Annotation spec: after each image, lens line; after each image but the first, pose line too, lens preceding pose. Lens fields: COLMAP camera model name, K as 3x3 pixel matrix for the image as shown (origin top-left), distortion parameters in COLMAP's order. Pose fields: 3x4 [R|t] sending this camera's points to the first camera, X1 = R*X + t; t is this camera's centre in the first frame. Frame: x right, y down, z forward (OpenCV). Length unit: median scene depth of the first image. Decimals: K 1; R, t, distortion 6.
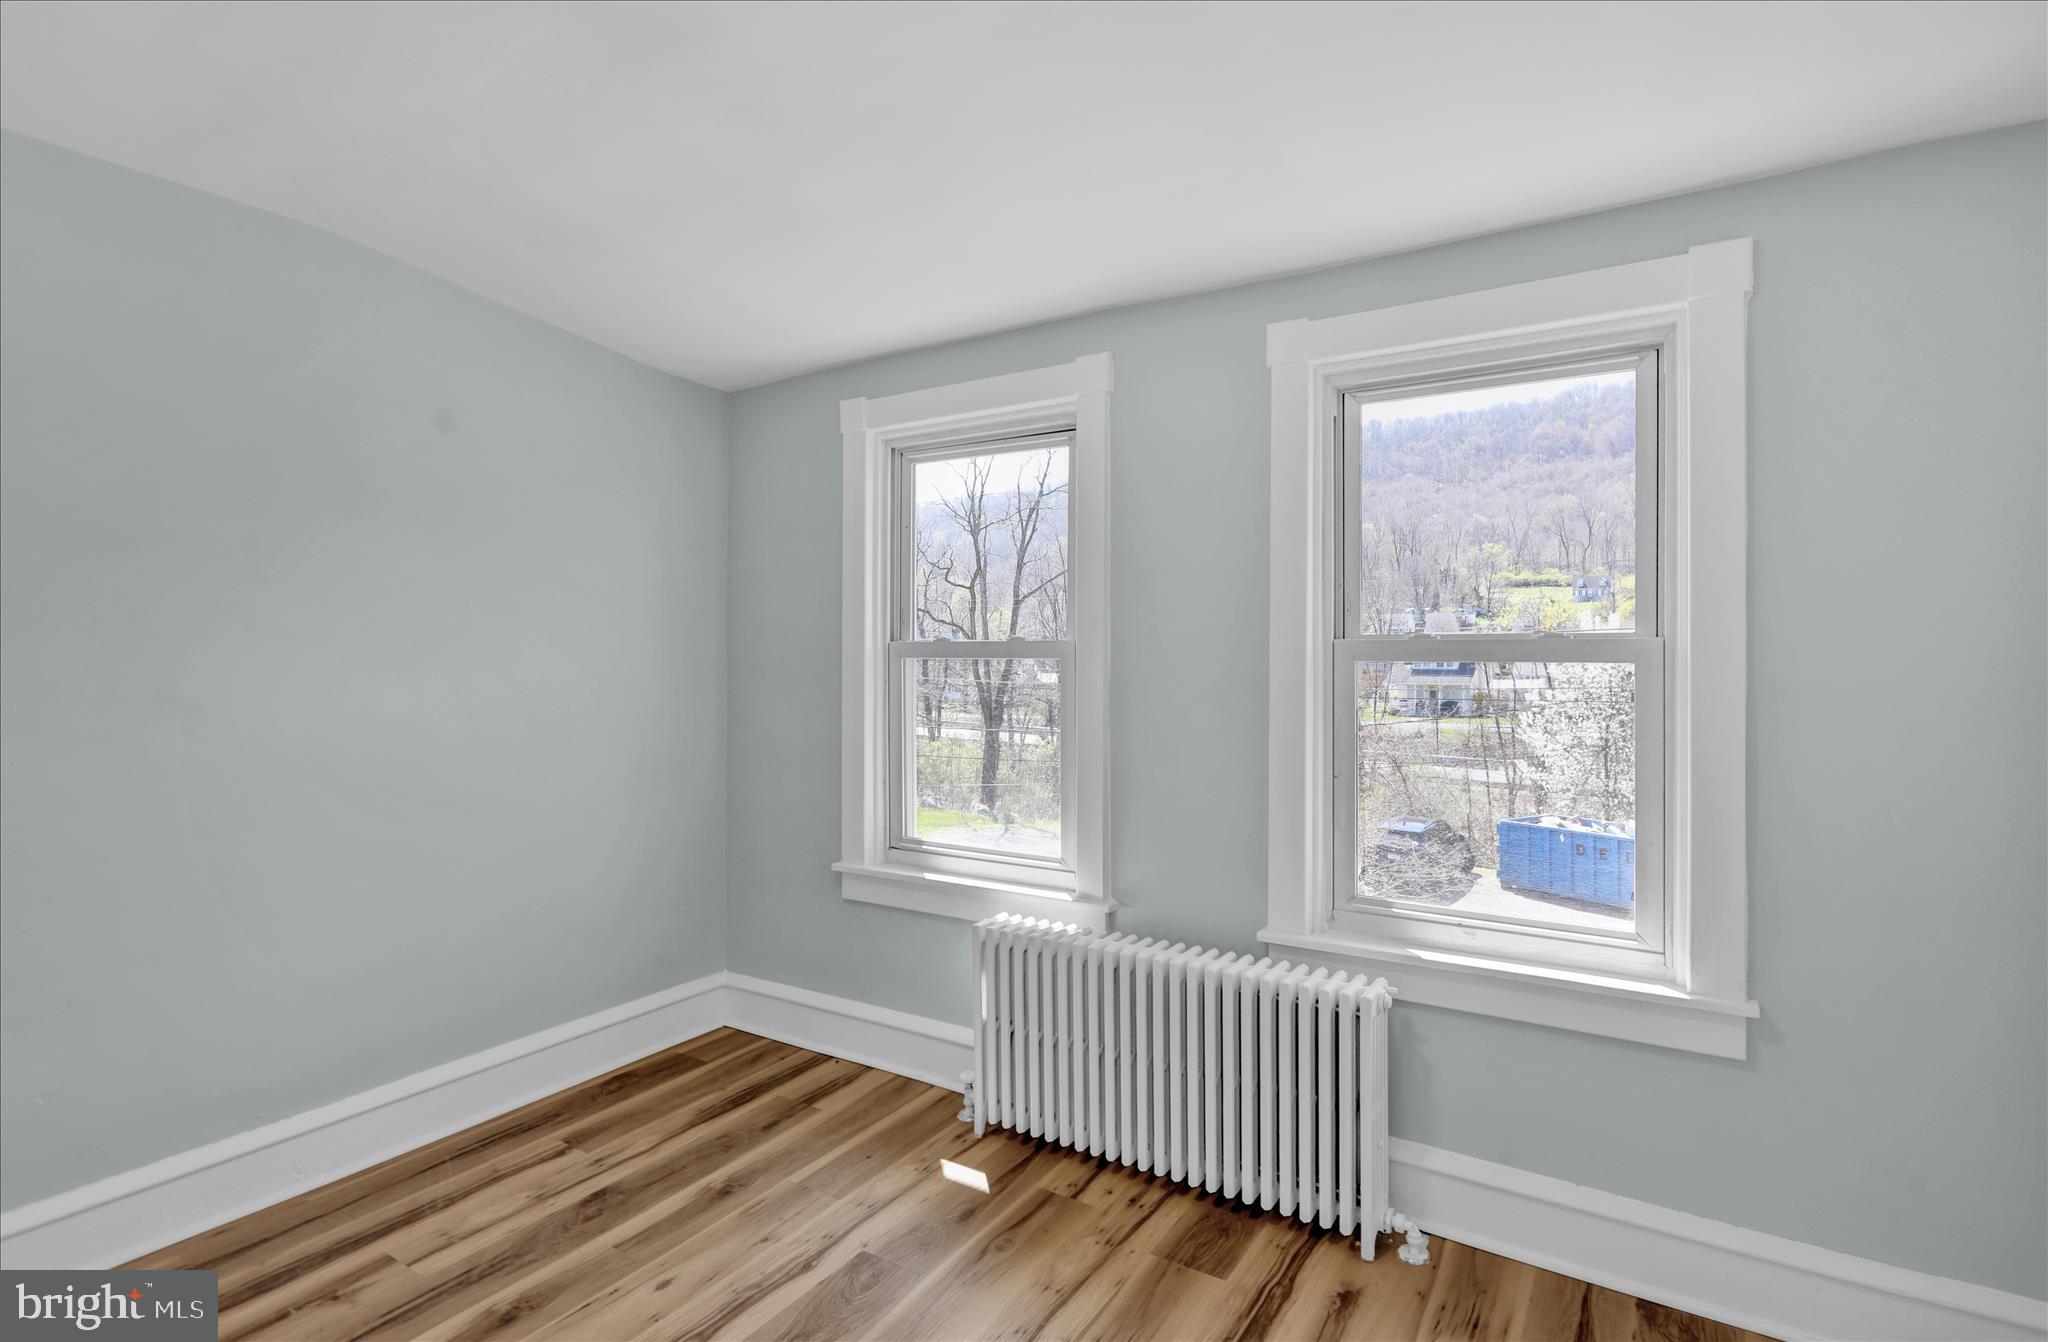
lens RADIAL K [[1020.8, 0, 1039.2], [0, 1020.8, 667.9], [0, 0, 1]] dist [-0.006474, 0.000532]
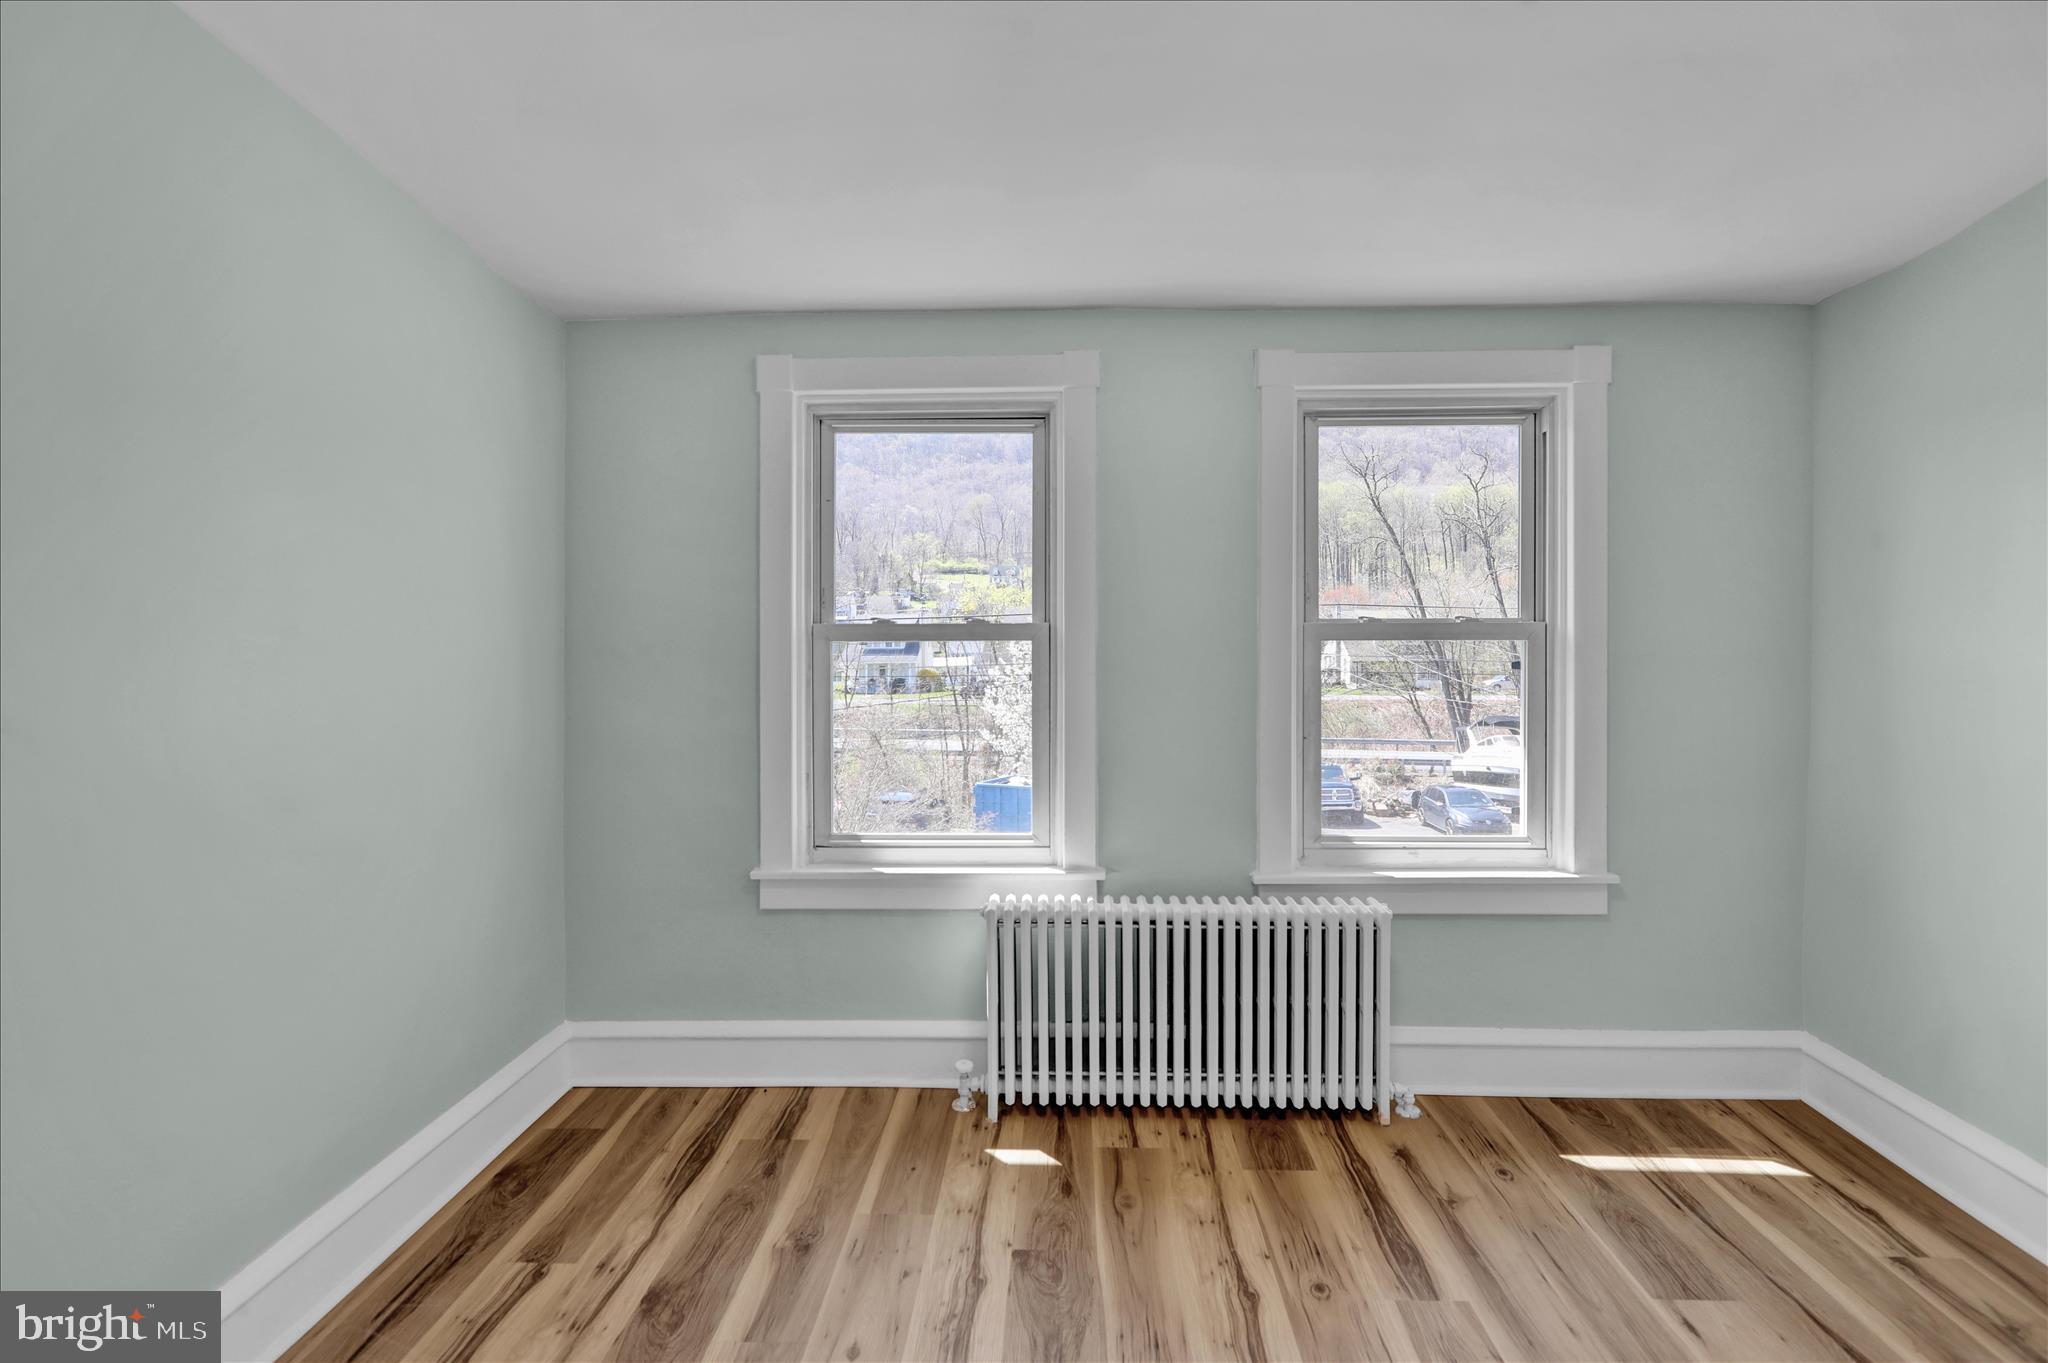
lens RADIAL K [[1024.8, 0, 1005.1], [0, 1024.8, 652.8], [0, 0, 1]] dist [-0.002044, -0.000619]
pose [[0.856902, -0.013587, 0.515301, -0.559563], [0.011653, 0.999908, 0.006987, -0.004387], [-0.515348, 0.000018, 0.856981, 0.136626]]
